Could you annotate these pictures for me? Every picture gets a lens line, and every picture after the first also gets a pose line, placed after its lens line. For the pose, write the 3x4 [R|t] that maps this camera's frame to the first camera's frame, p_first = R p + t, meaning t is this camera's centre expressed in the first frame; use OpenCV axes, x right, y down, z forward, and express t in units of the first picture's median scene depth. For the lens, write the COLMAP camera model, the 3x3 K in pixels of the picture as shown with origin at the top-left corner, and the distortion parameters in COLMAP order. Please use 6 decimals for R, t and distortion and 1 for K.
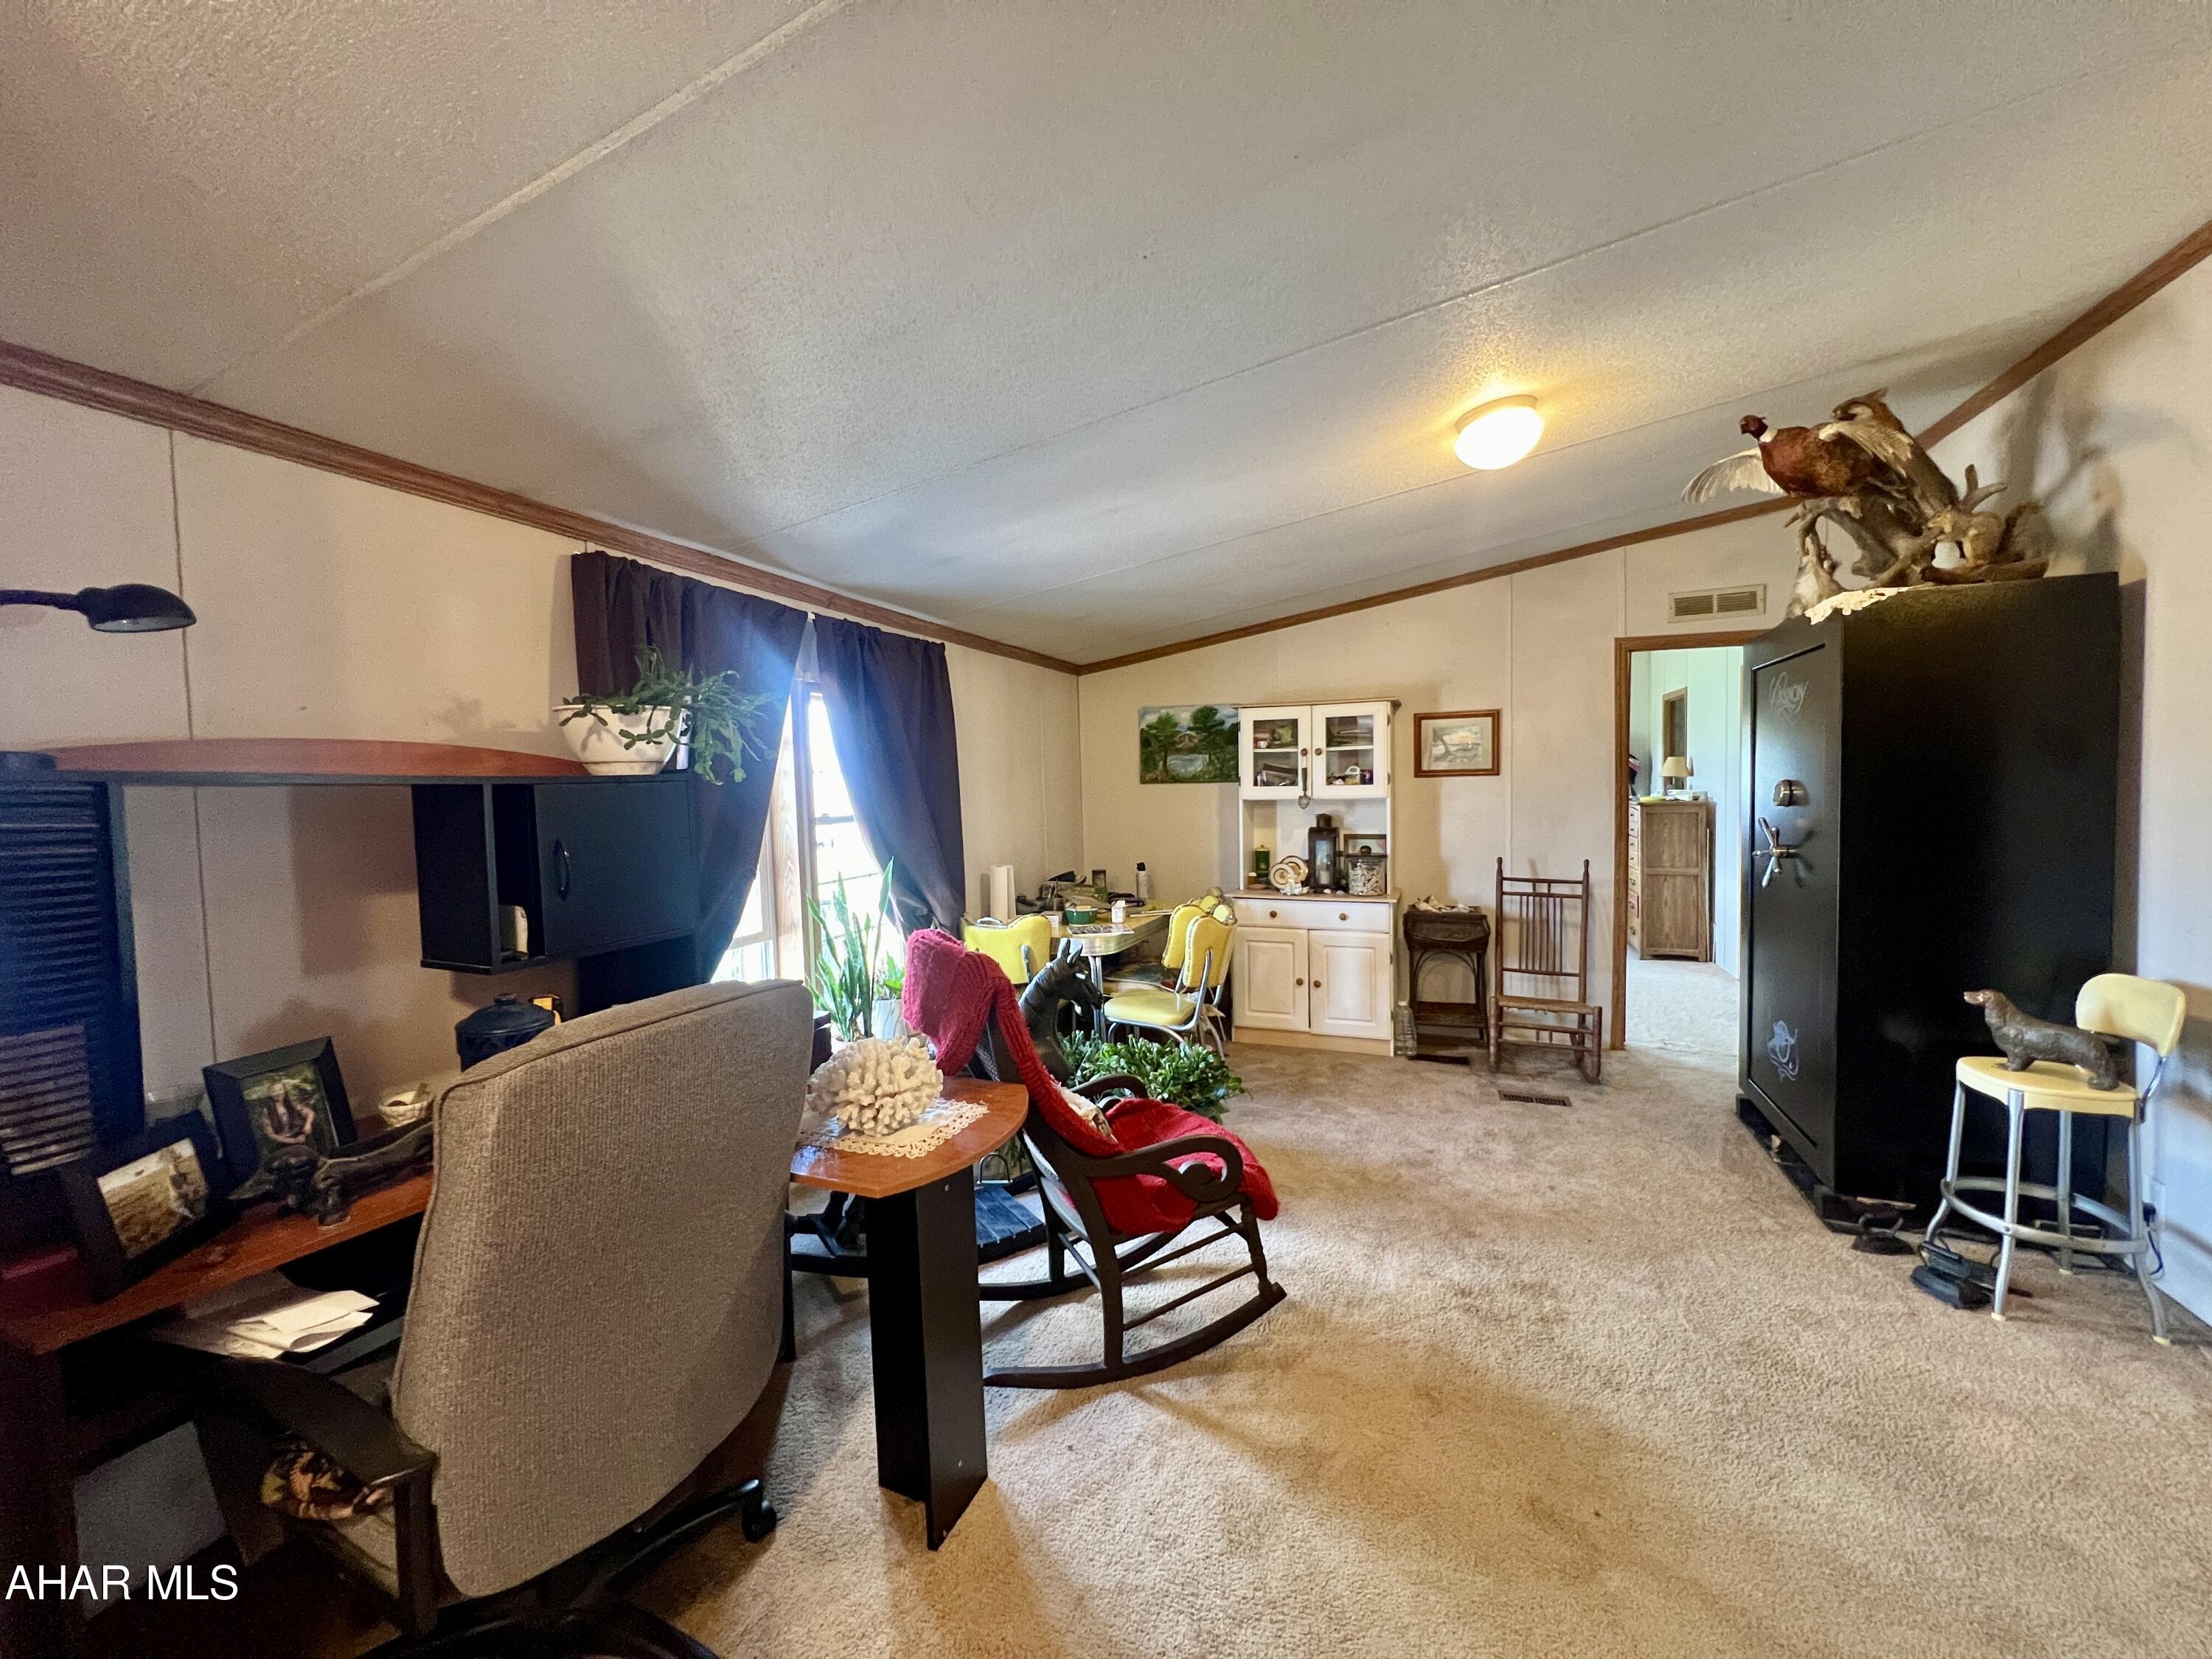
lens RADIAL K [[889.0, 0, 1108.3], [0, 889.0, 830.2], [0, 0, 1]] dist [-0.000382, 0.000704]
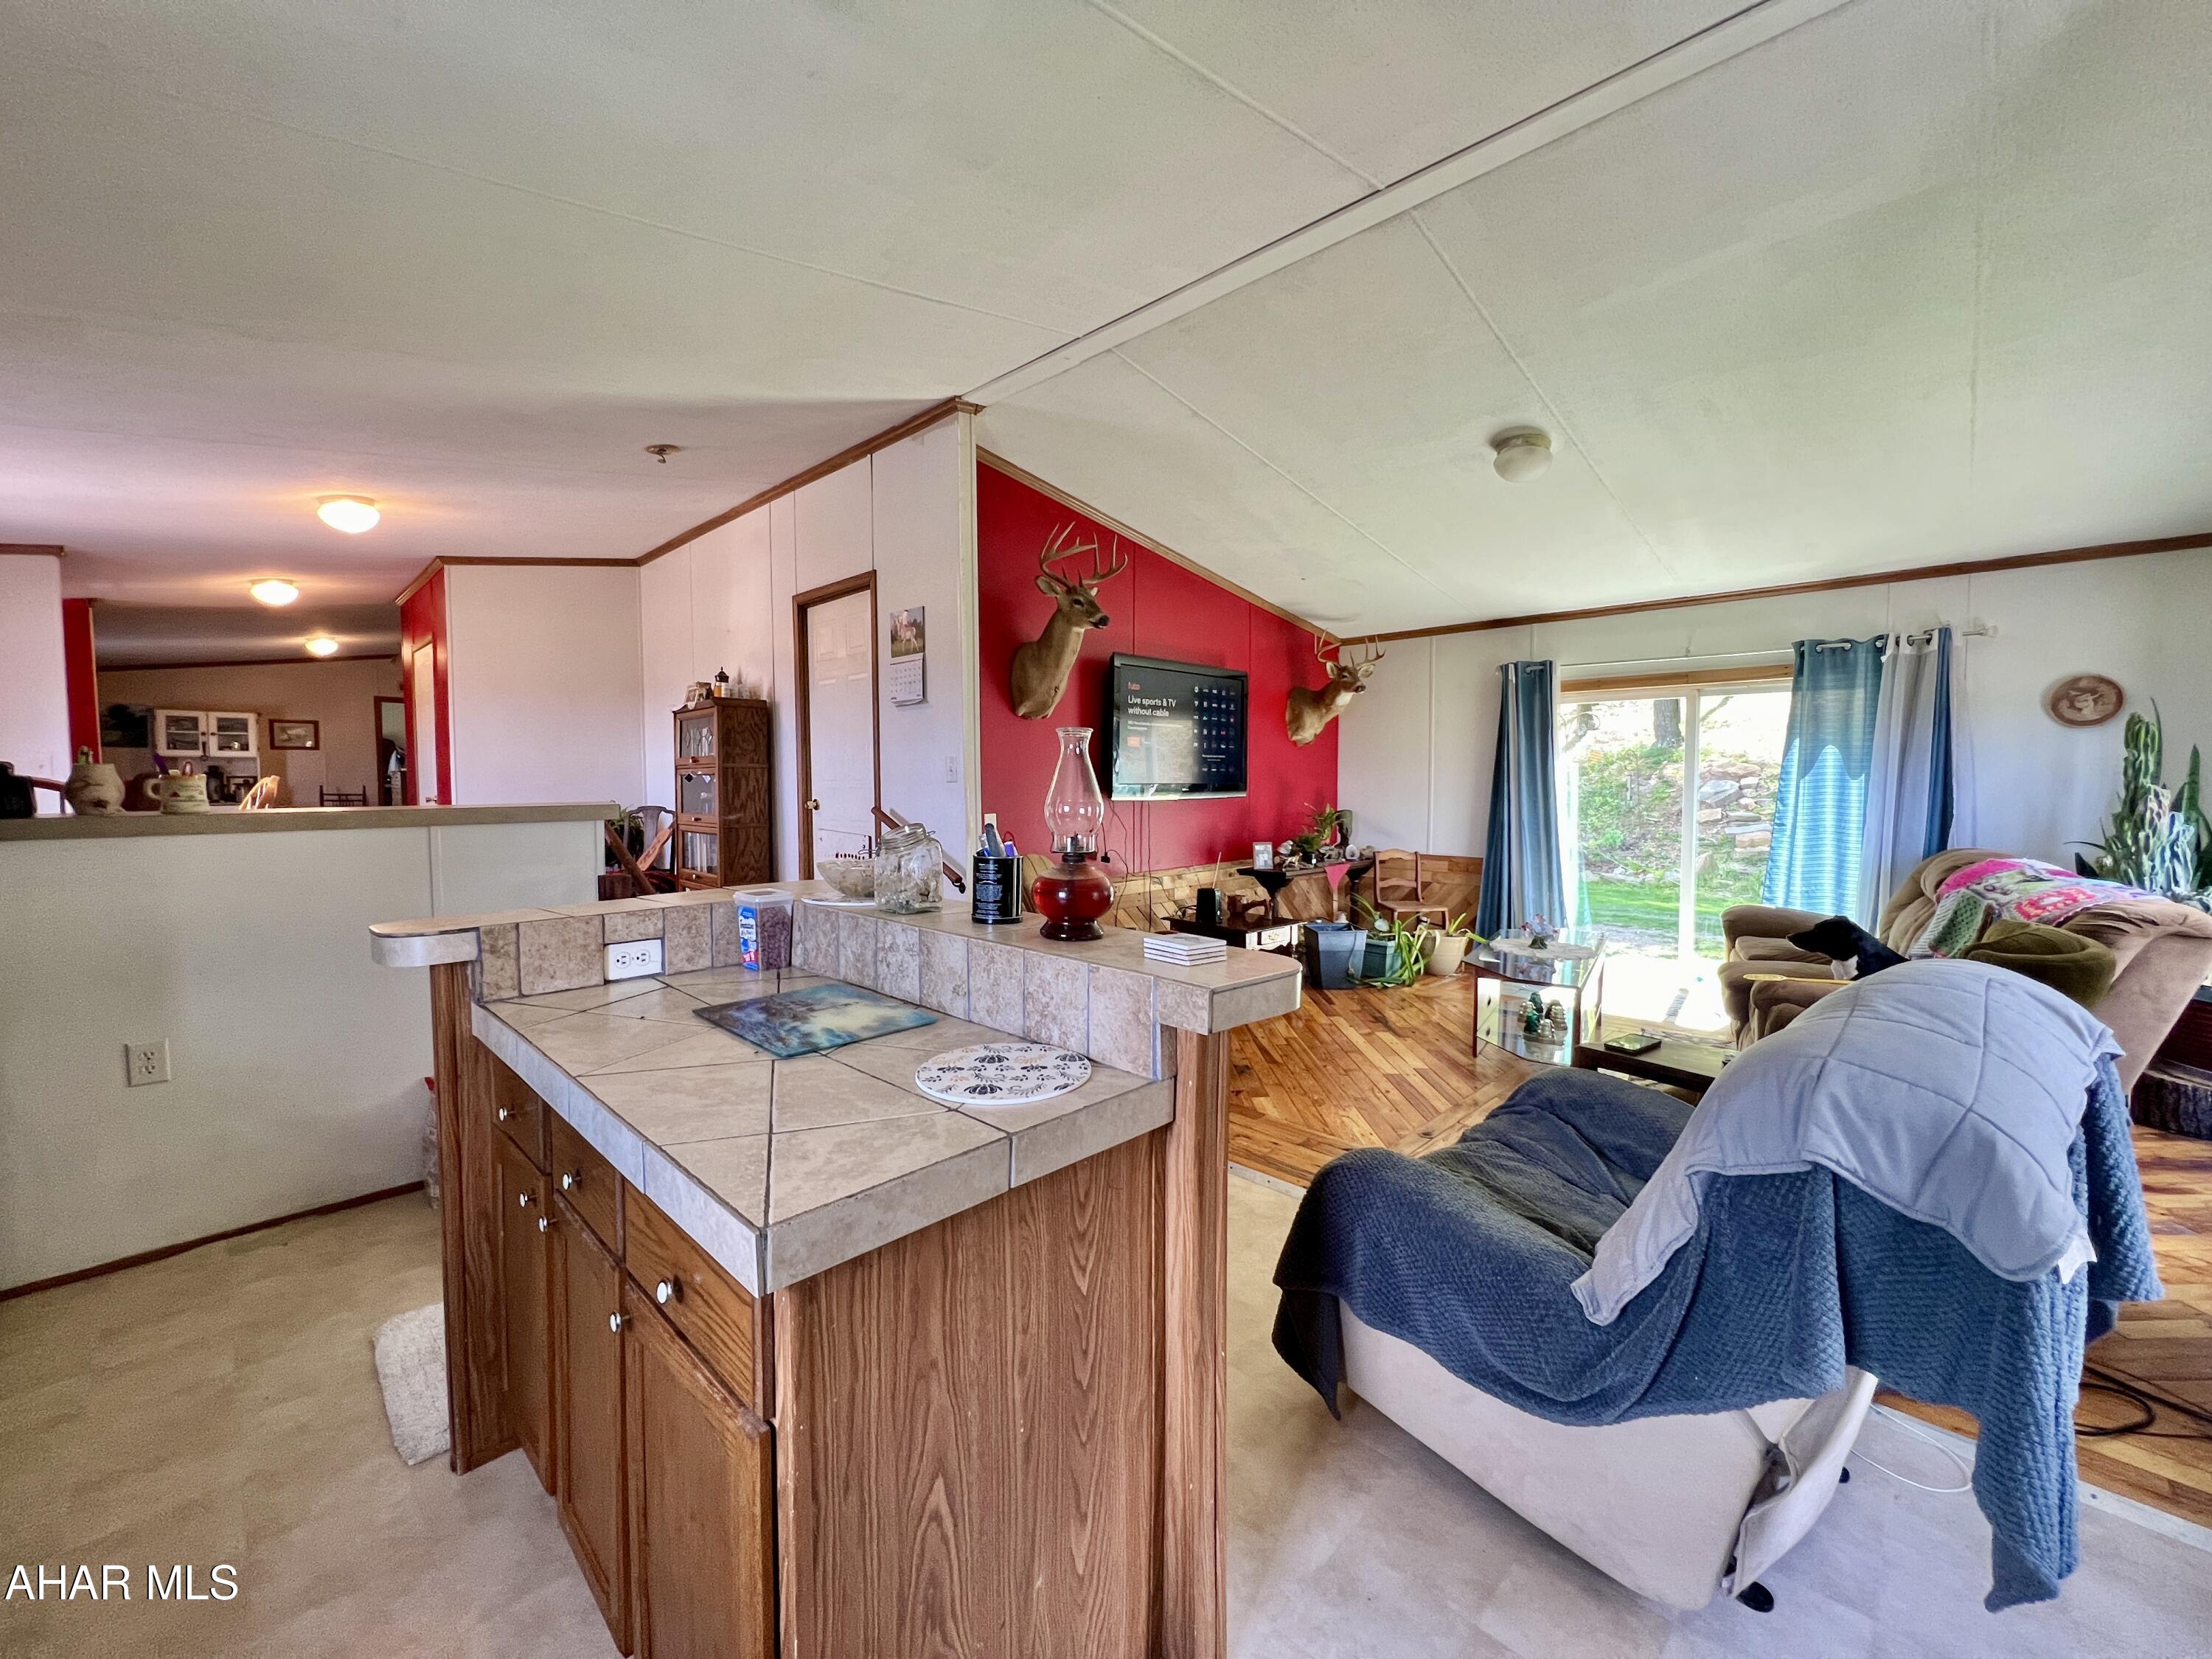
lens RADIAL K [[889.0, 0, 1099.7], [0, 889.0, 827.9], [0, 0, 1]] dist [-0.000382, 0.000704]
pose [[0.374460, -0.029045, 0.926788, -0.886169], [0.044011, 0.998940, 0.013524, 0.186485], [-0.926198, 0.035725, 0.375341, -1.622763]]
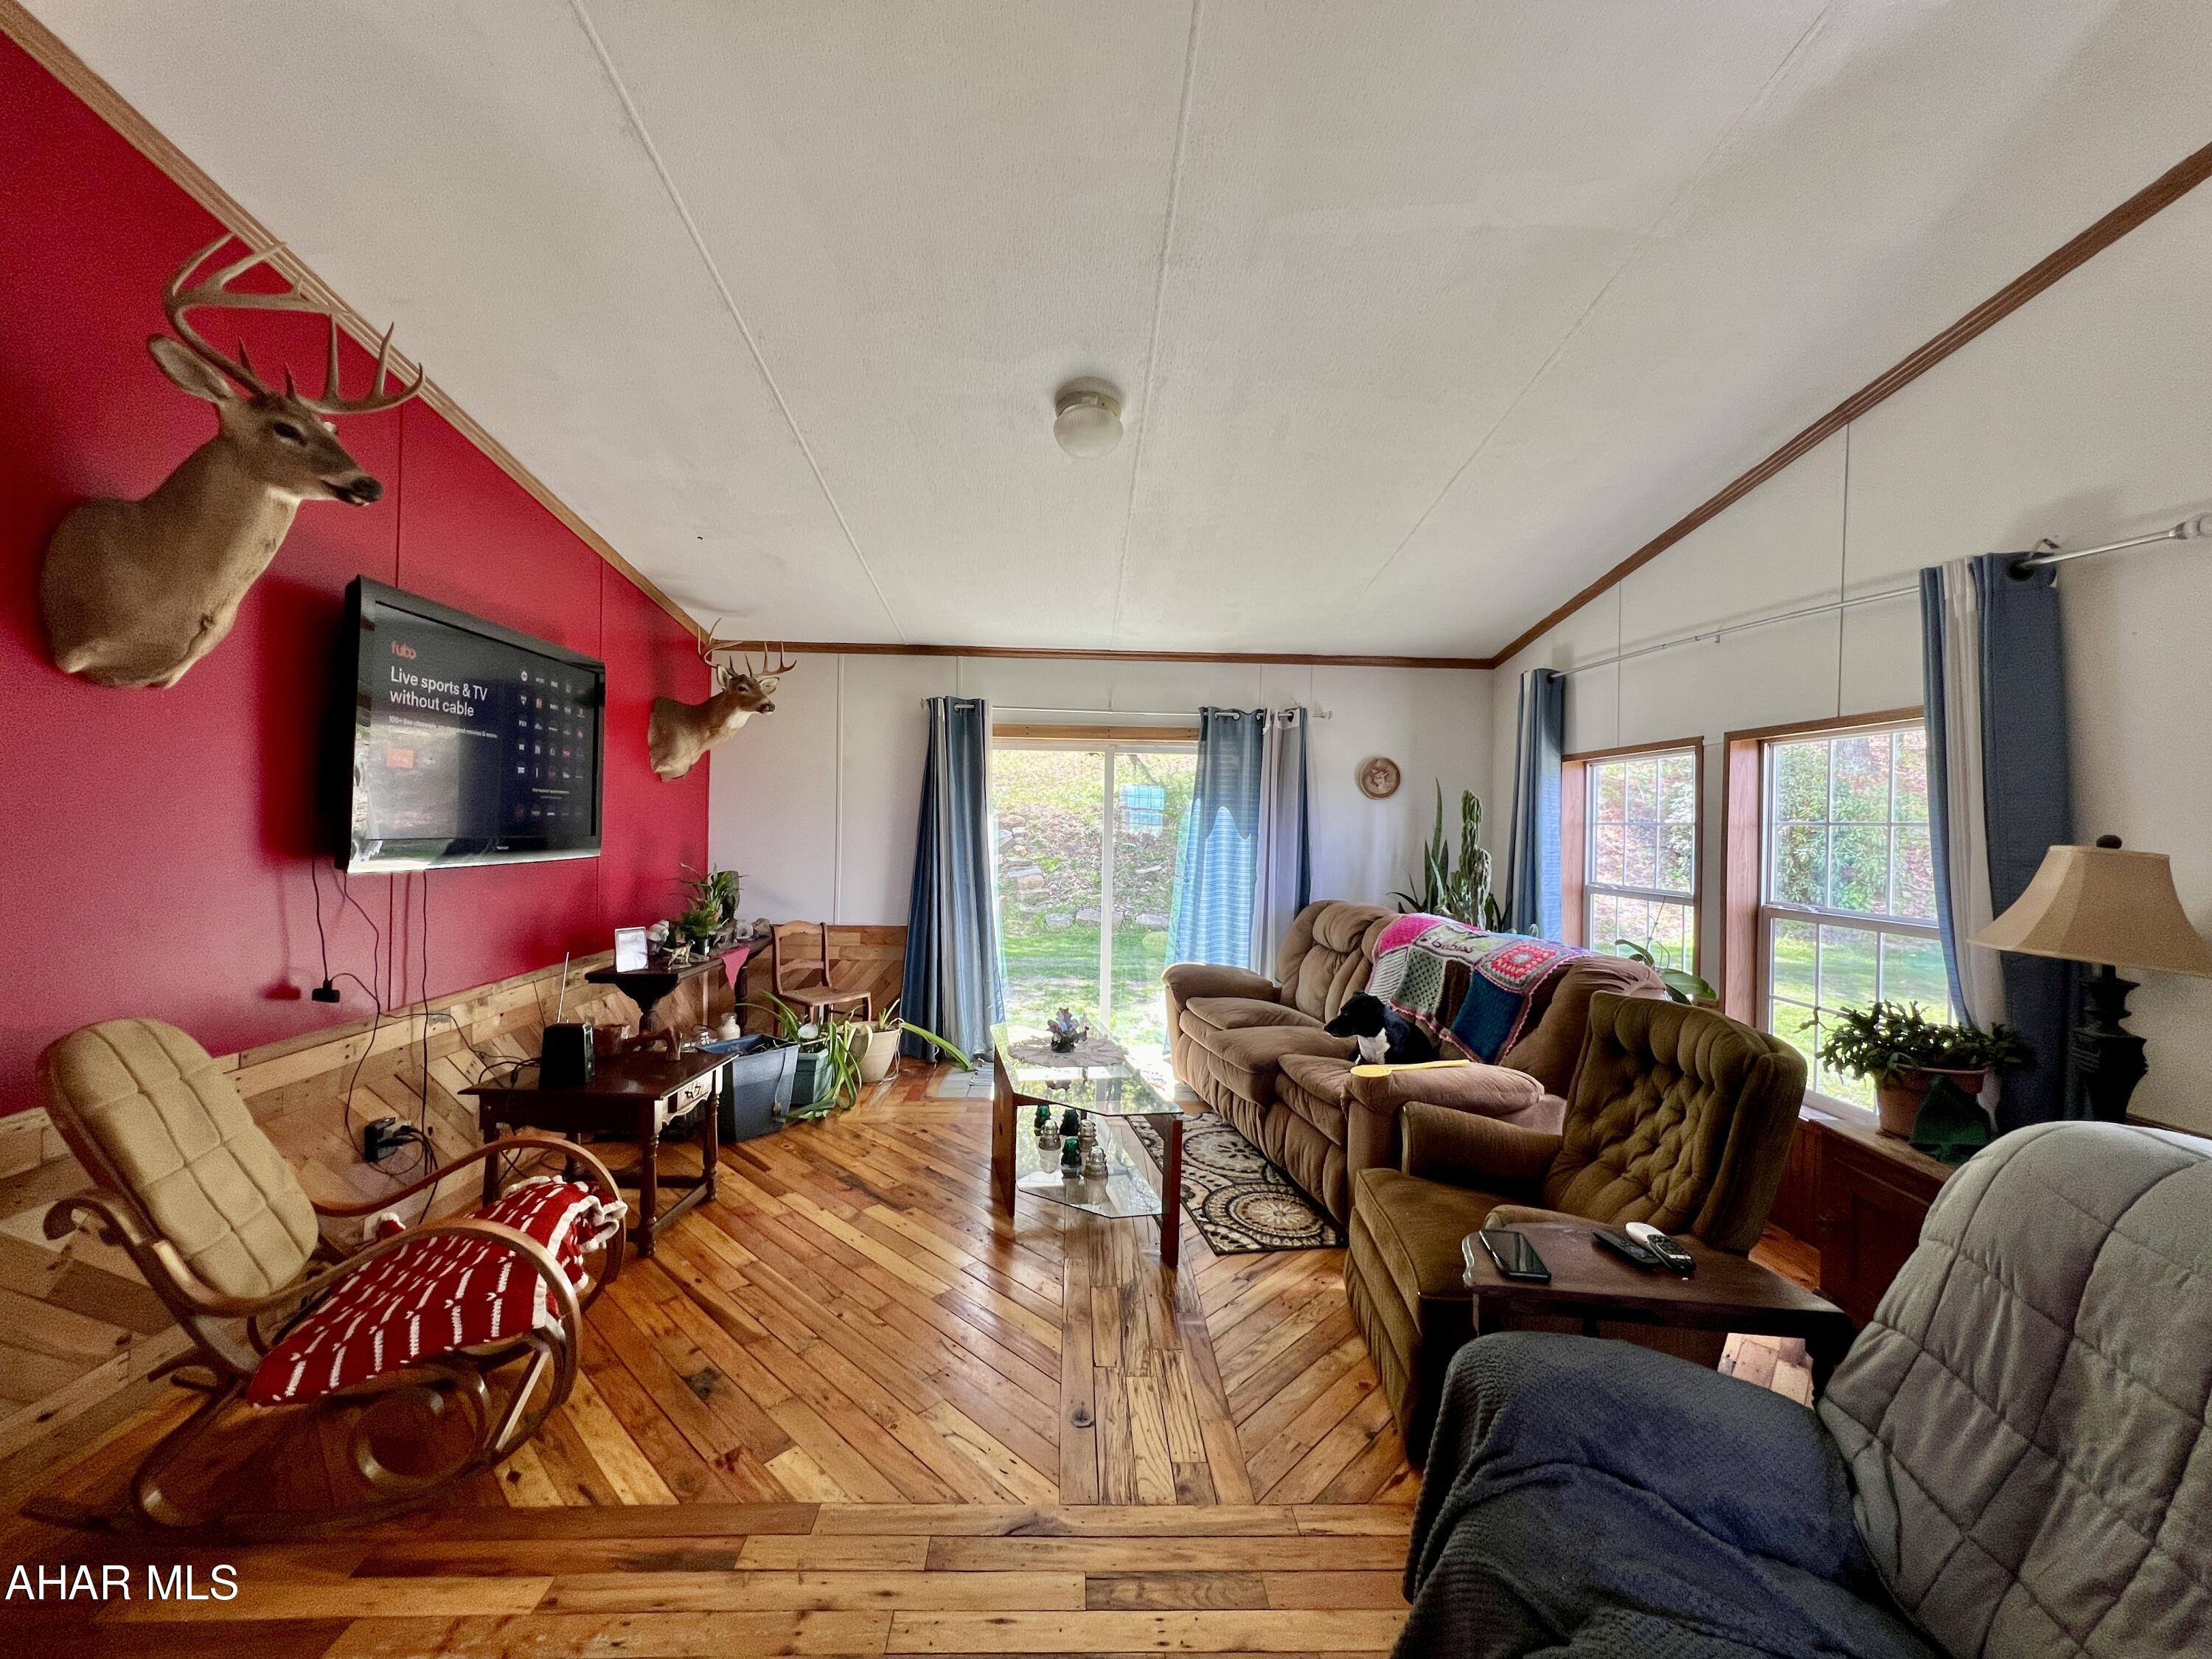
lens RADIAL K [[889.0, 0, 1103.6], [0, 889.0, 824.7], [0, 0, 1]] dist [-0.000382, 0.000704]
pose [[-0.406440, 0.017401, 0.913512, -0.772123], [0.041940, 0.999120, -0.000371, 0.176974], [-0.912715, 0.038162, -0.406812, -1.557737]]
